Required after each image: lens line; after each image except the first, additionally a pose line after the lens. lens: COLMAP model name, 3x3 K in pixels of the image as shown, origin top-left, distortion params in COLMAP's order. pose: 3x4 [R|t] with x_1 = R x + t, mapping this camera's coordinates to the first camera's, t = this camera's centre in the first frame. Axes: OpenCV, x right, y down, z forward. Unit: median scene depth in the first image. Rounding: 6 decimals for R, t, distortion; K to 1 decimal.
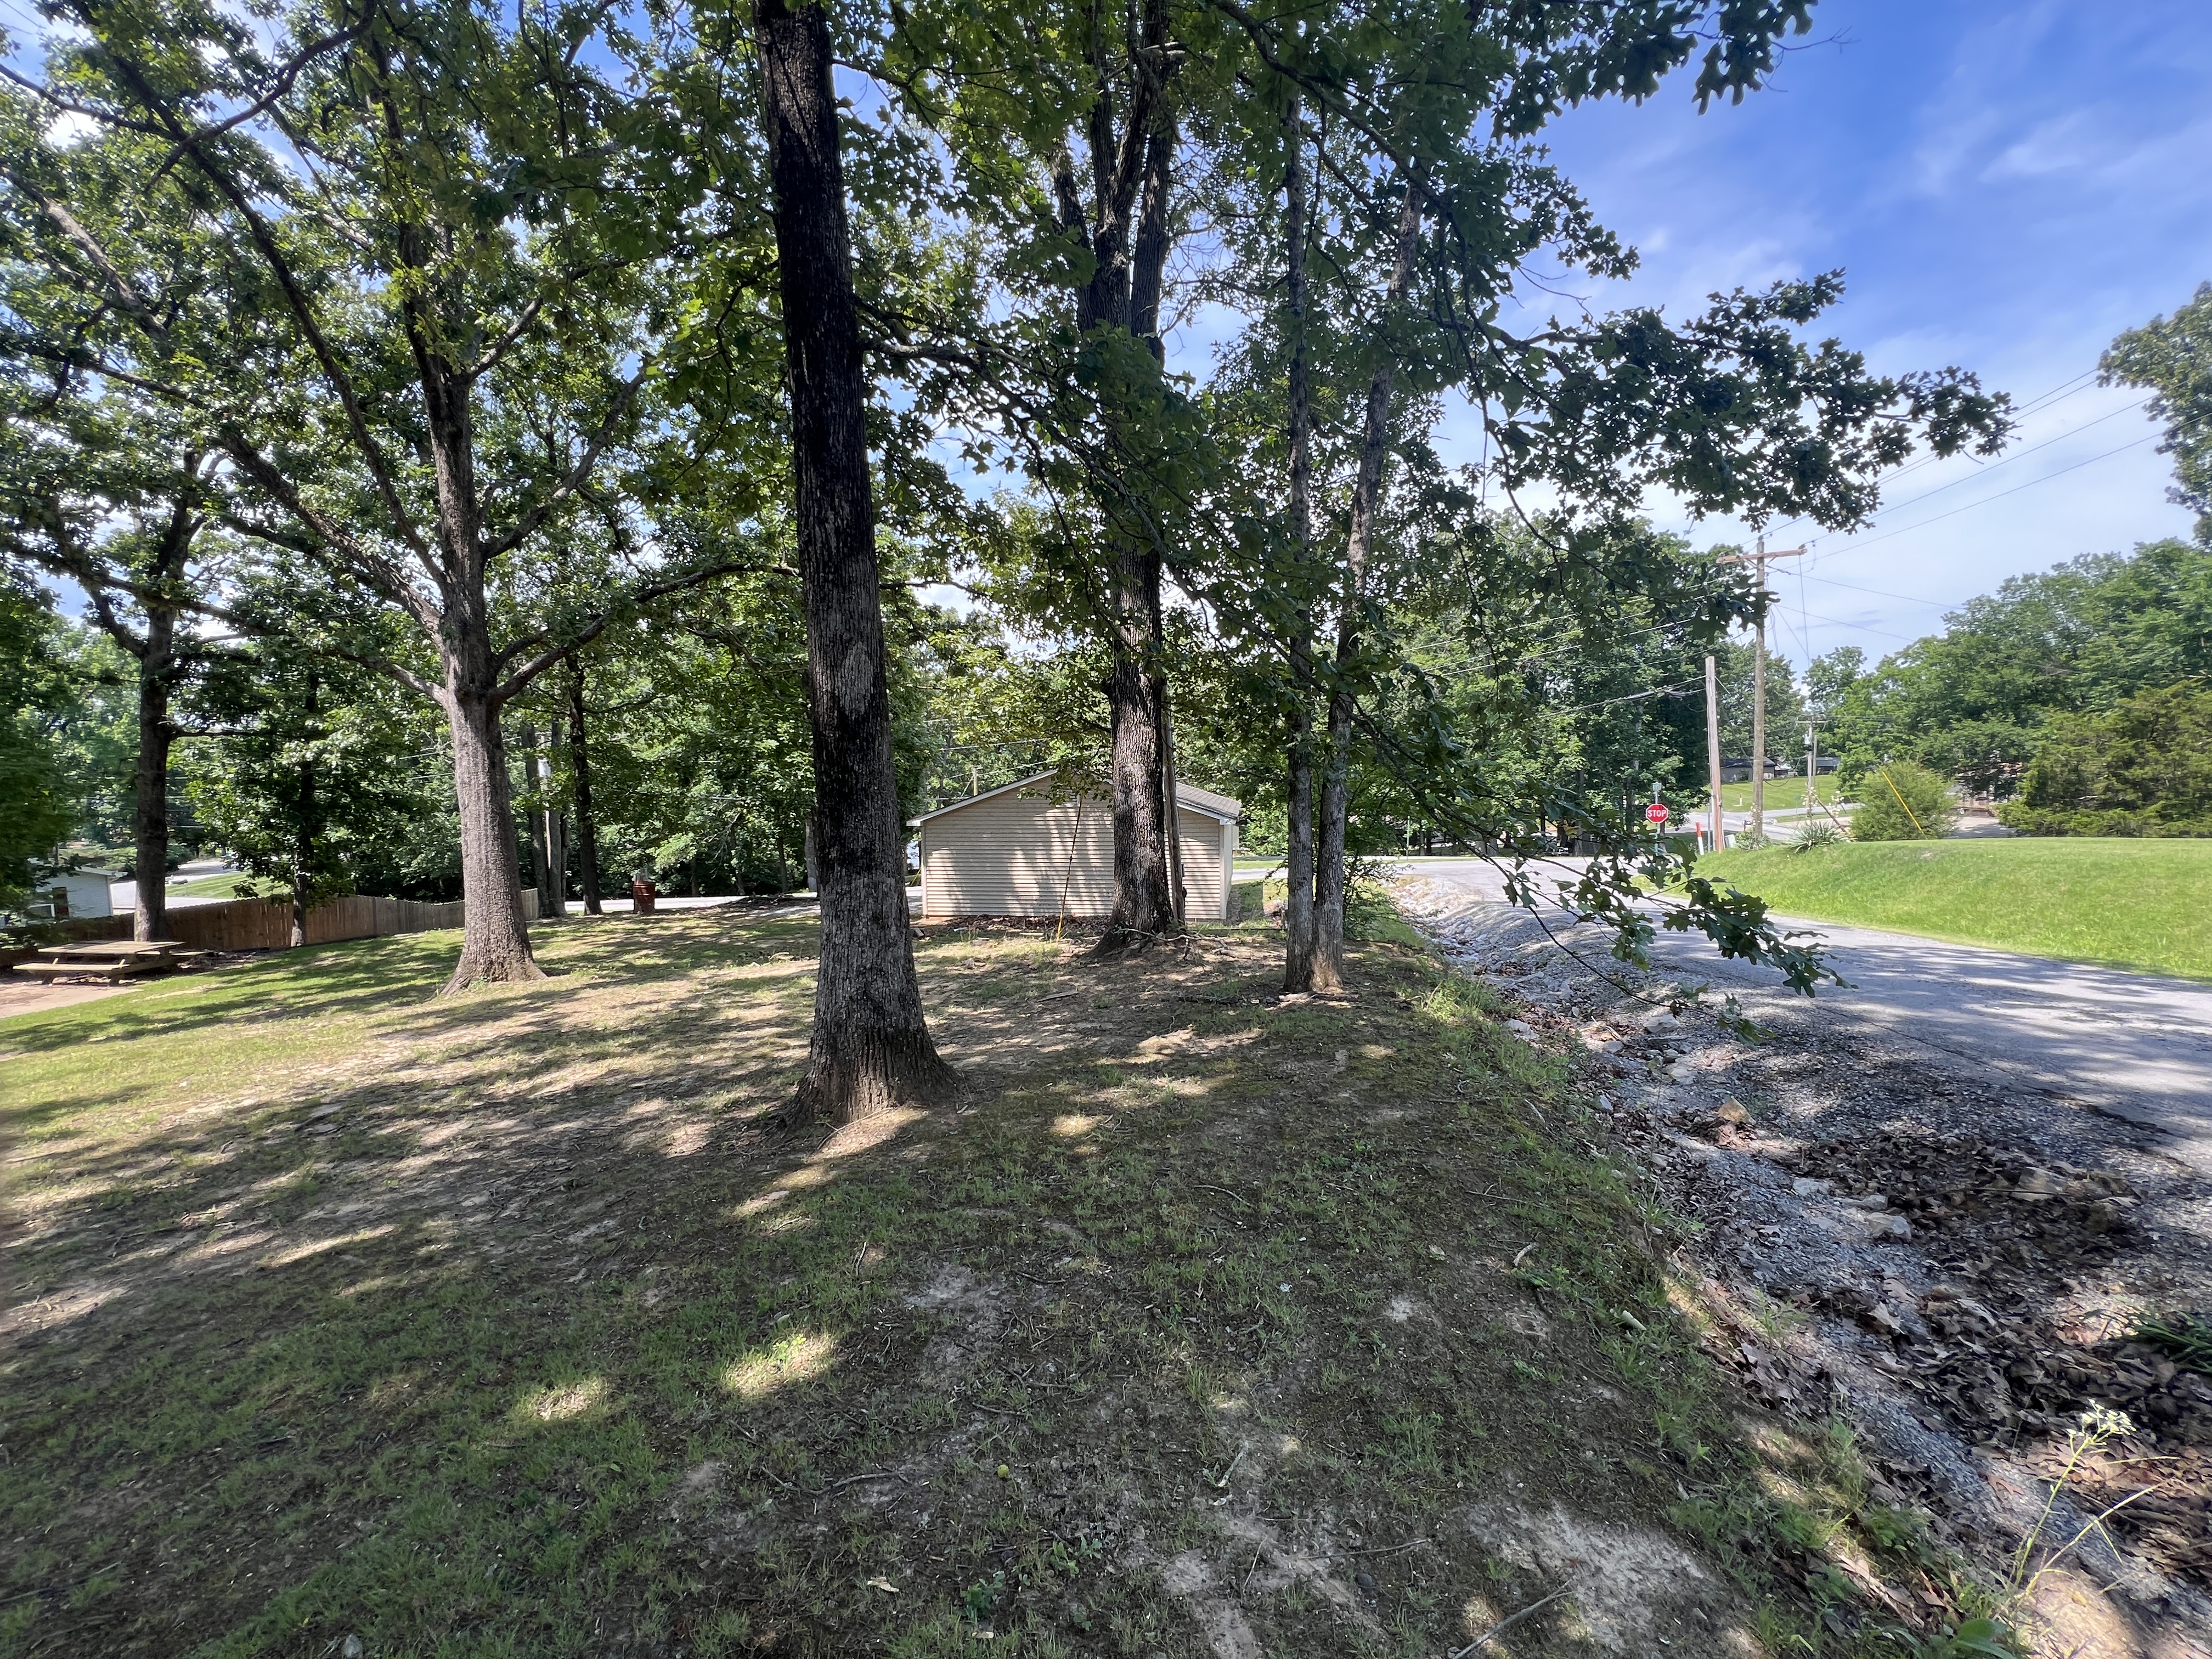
lens RADIAL K [[884.3, 0, 1108.6], [0, 884.3, 825.2], [0, 0, 1]] dist [-0.001397, 0.000195]
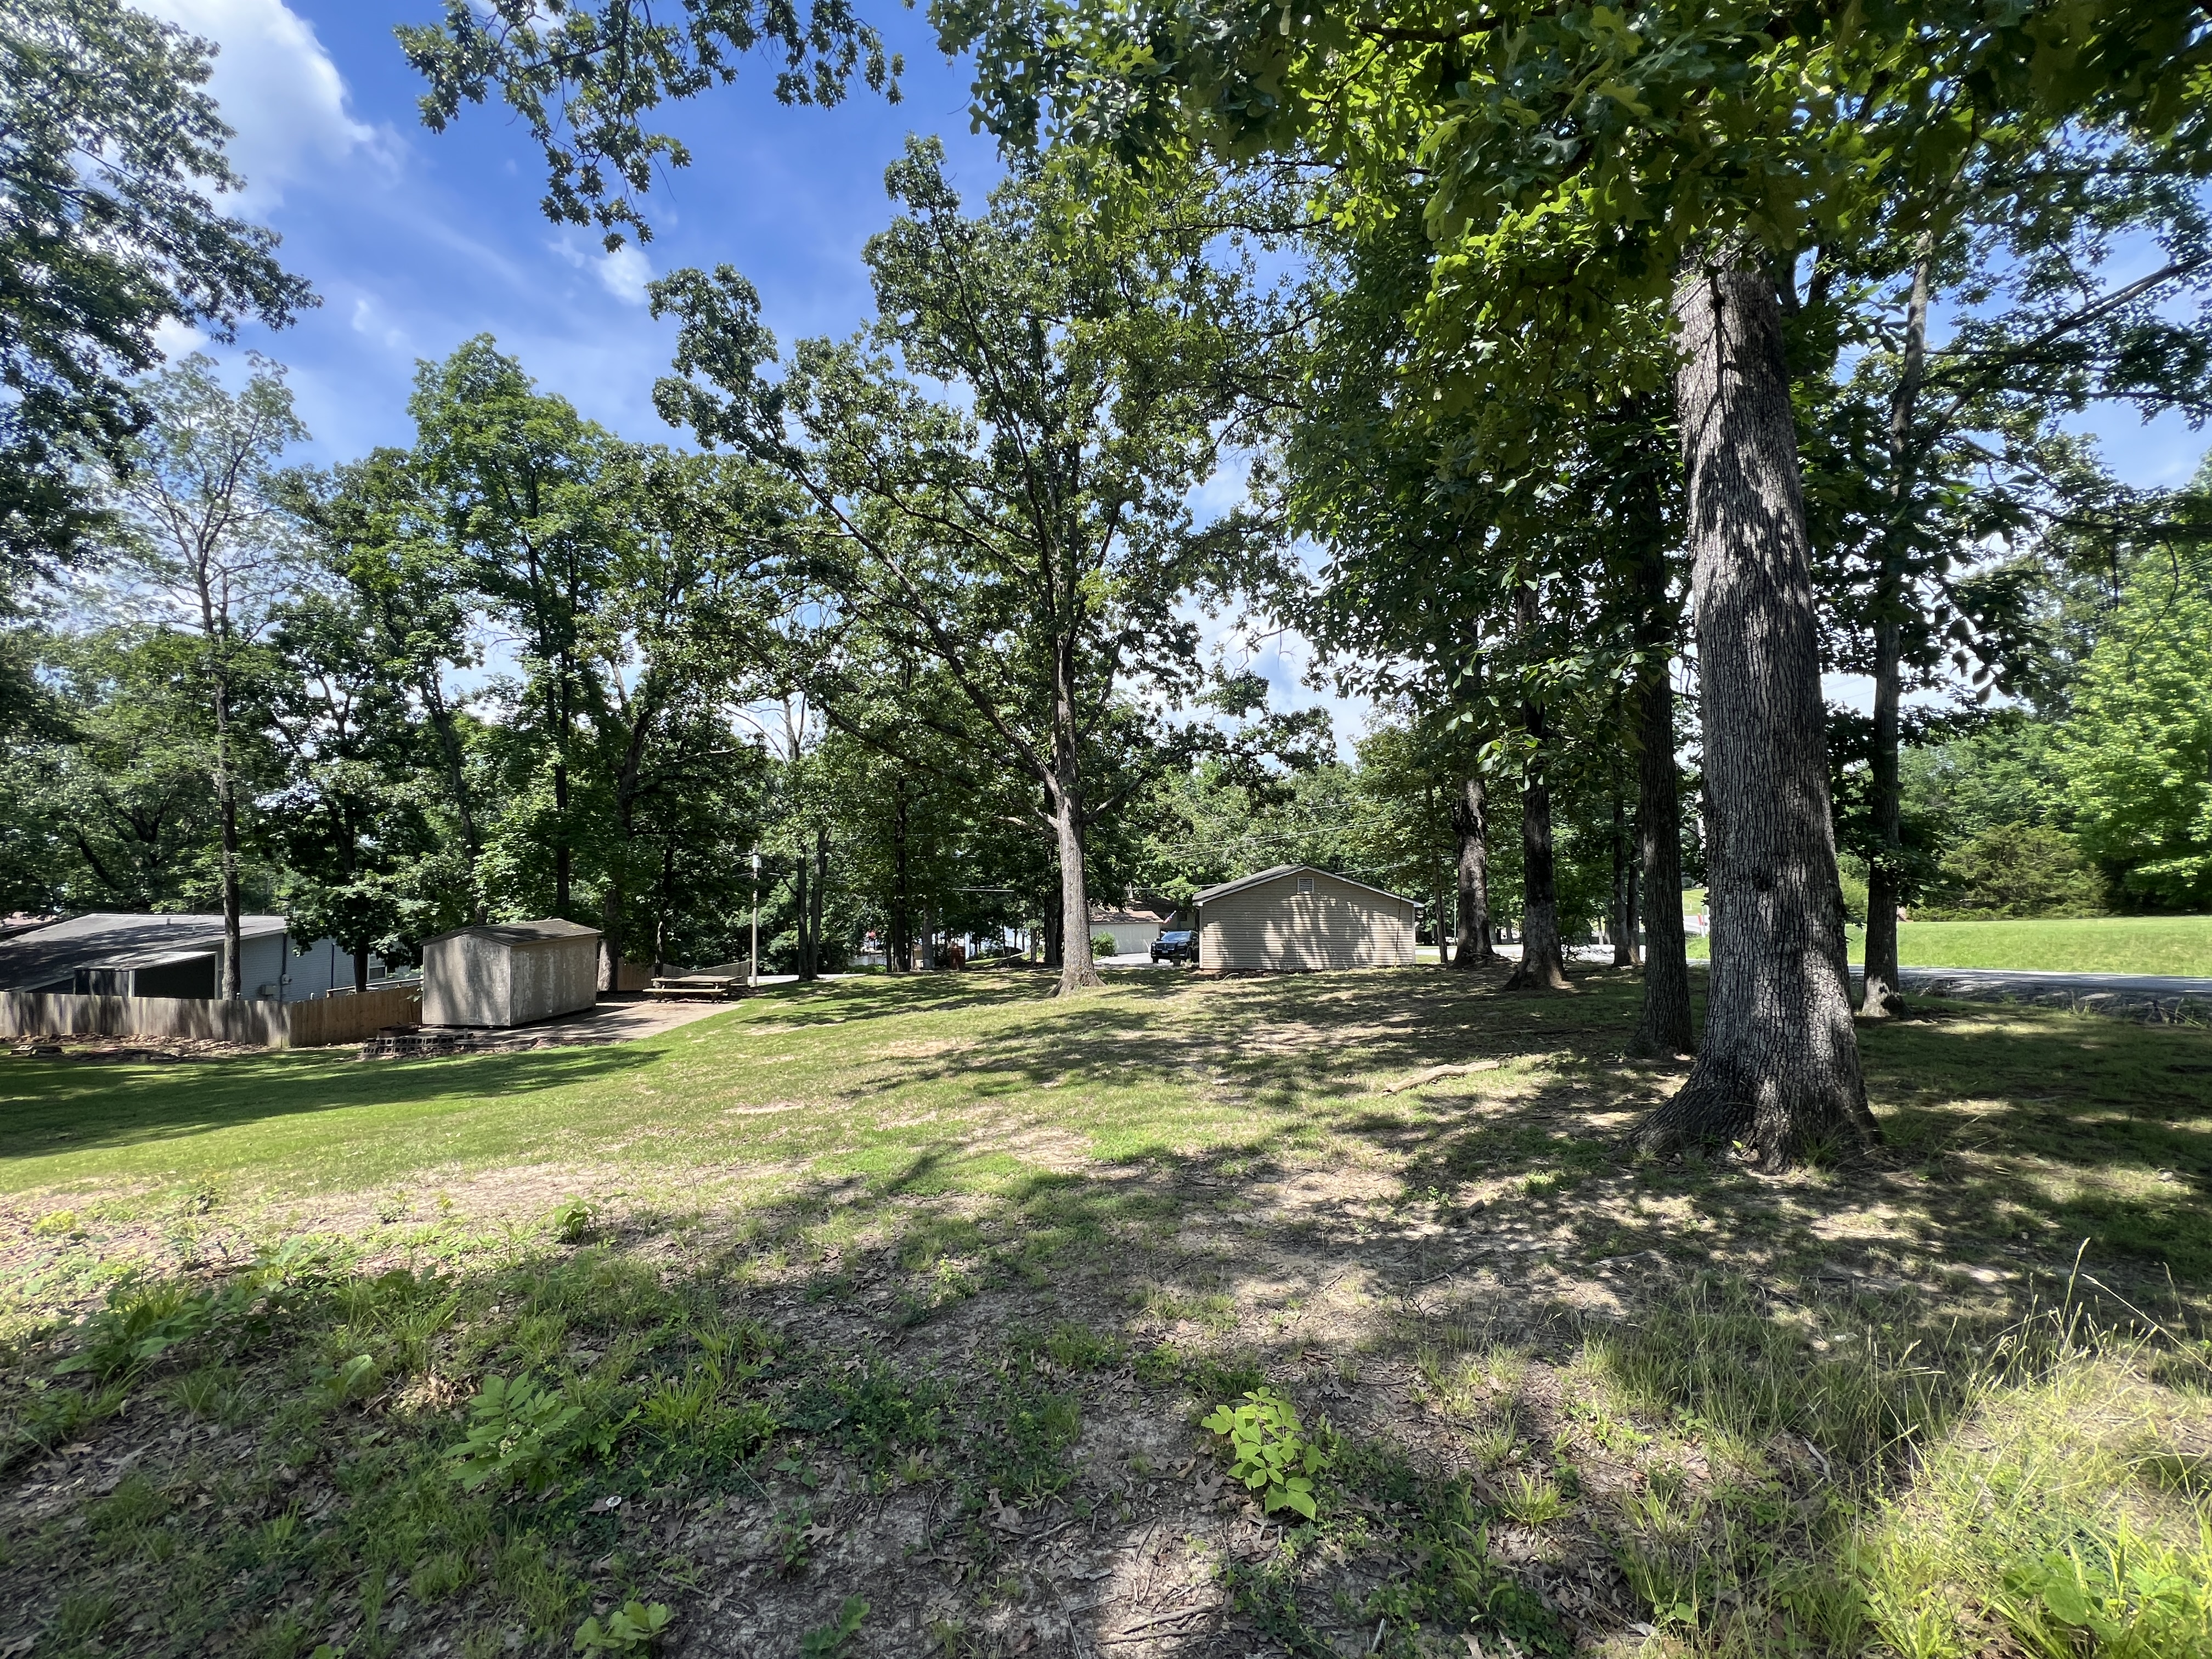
lens RADIAL K [[884.3, 0, 1105.2], [0, 884.3, 836.1], [0, 0, 1]] dist [-0.001397, 0.000195]
pose [[0.998412, 0.018467, 0.053226, -0.455625], [-0.013062, 0.994884, -0.100172, 0.035620], [-0.054804, 0.099317, 0.993545, -0.455374]]
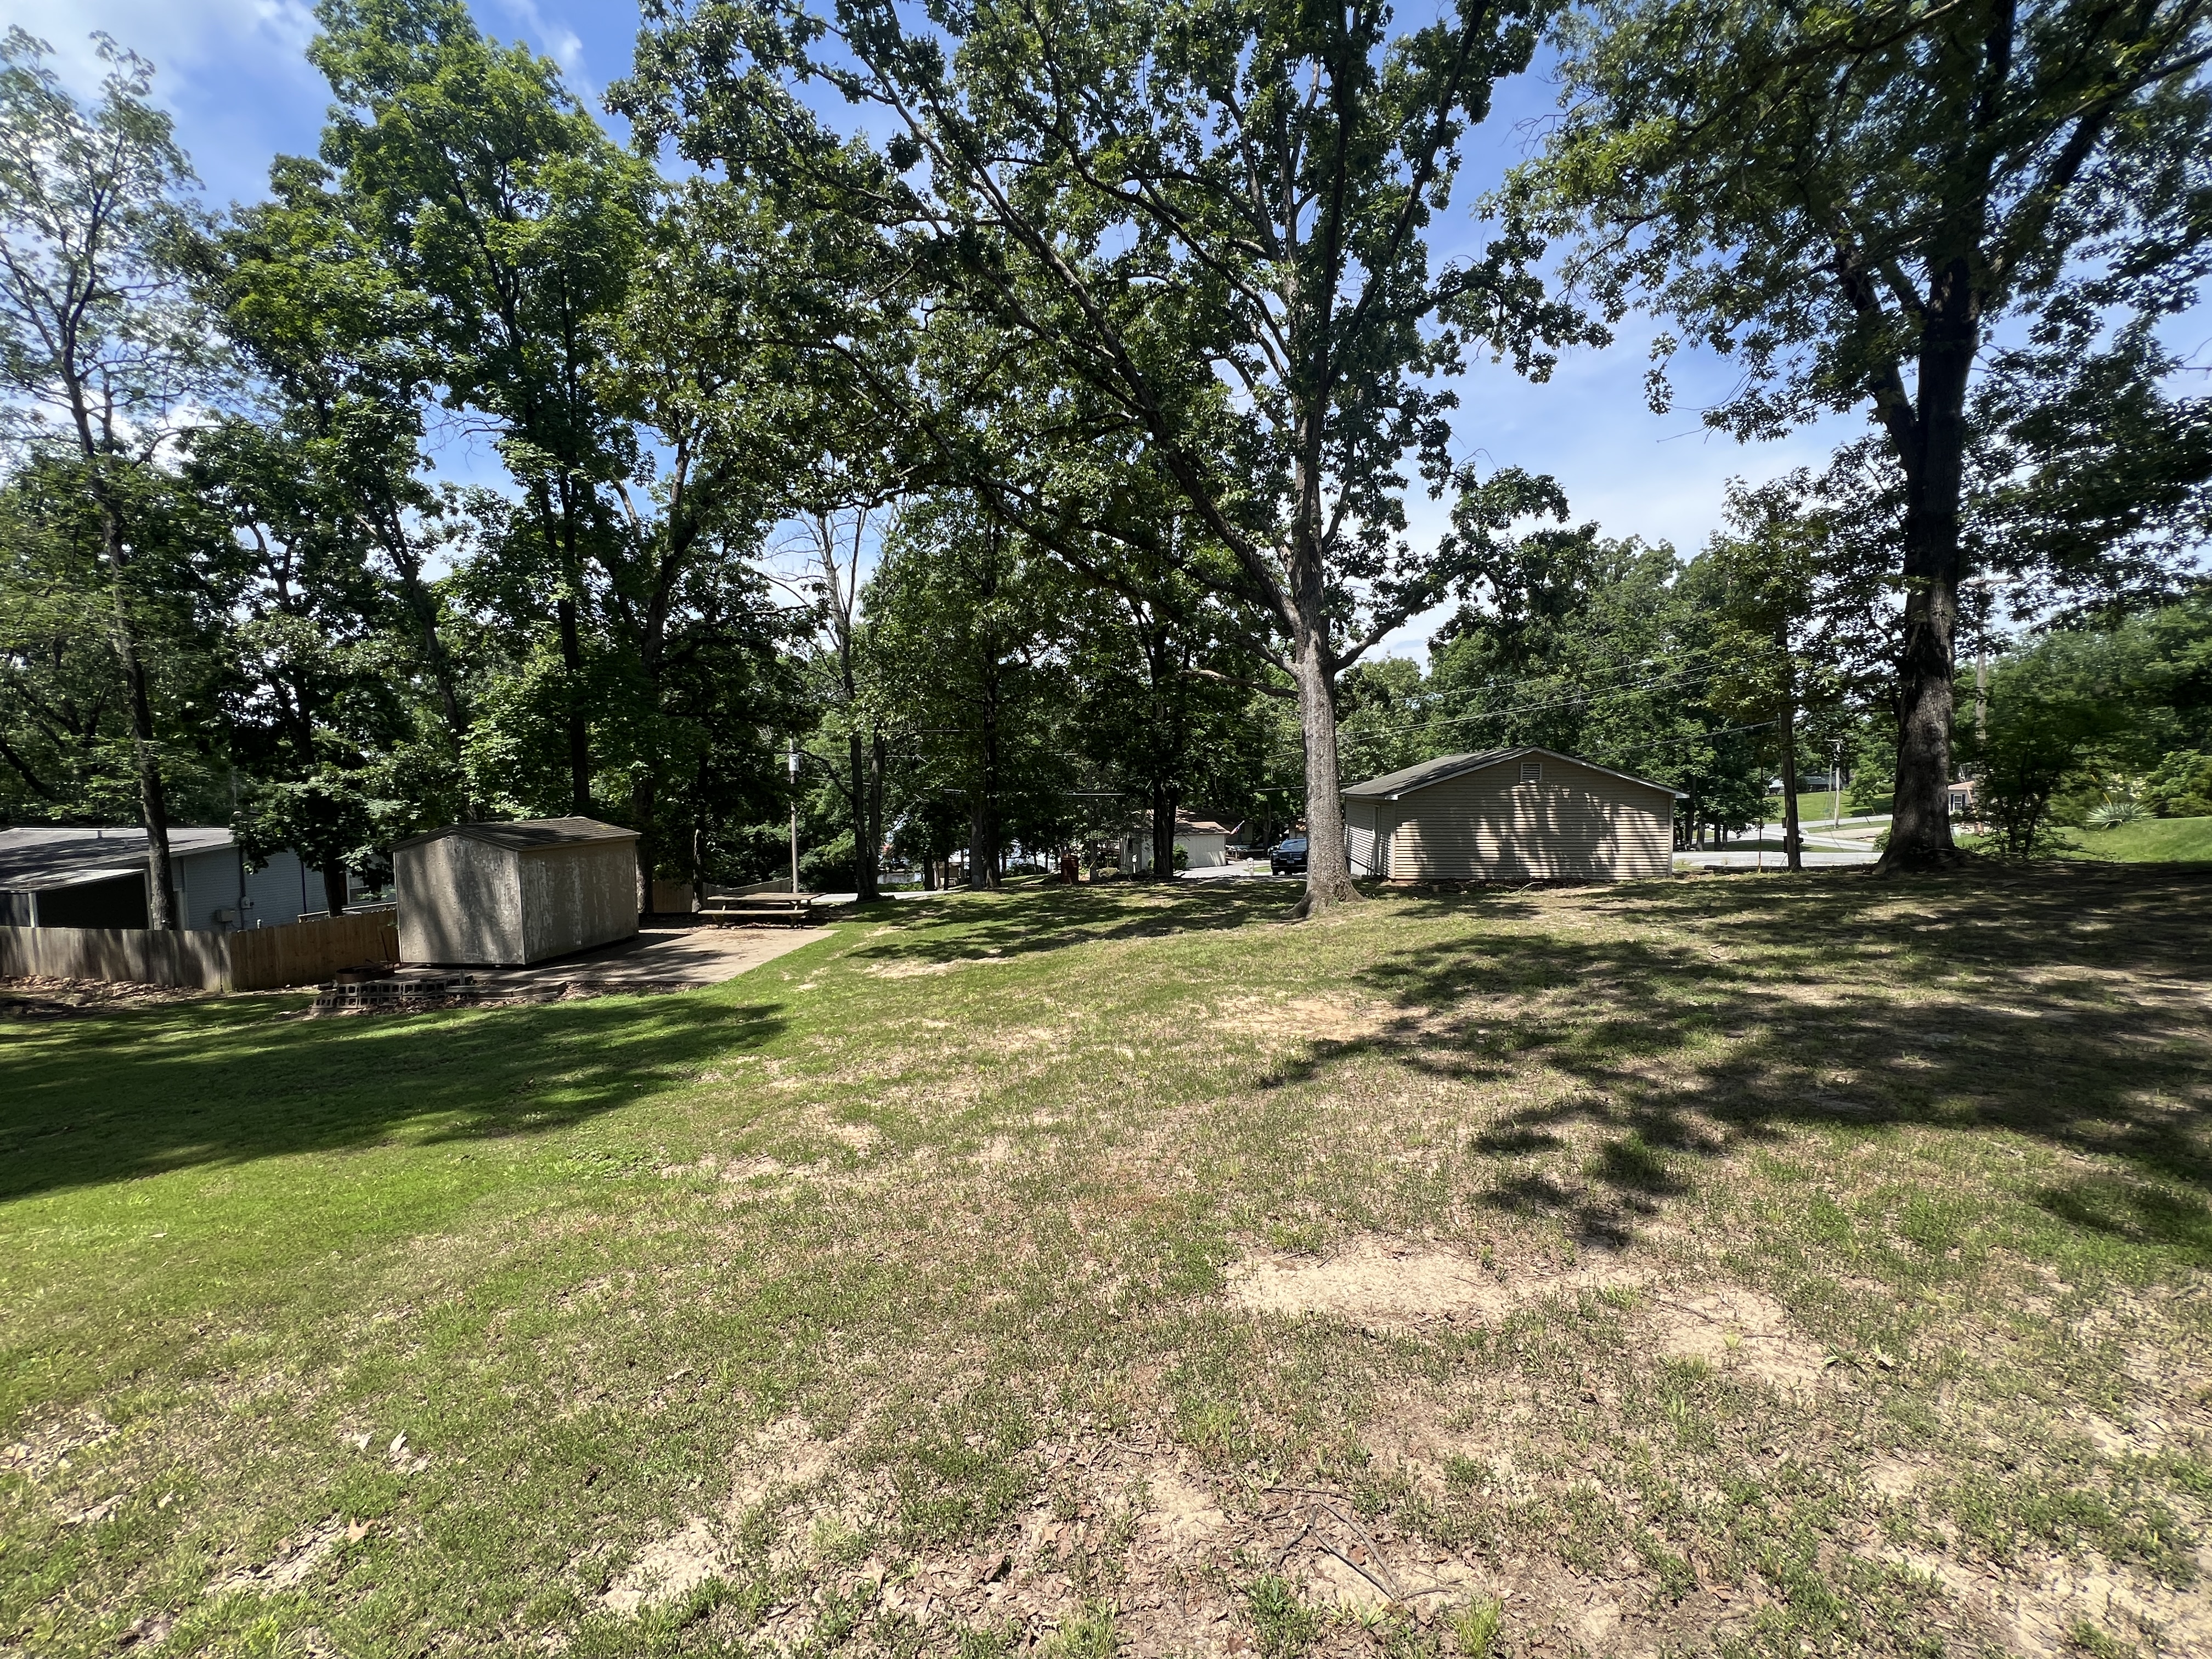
lens RADIAL K [[884.3, 0, 1105.1], [0, 884.3, 831.7], [0, 0, 1]] dist [-0.001397, 0.000195]
pose [[0.998332, 0.005176, 0.057510, -0.659692], [-0.004391, 0.999896, -0.013764, 0.061199], [-0.057575, 0.013488, 0.998250, -0.119007]]
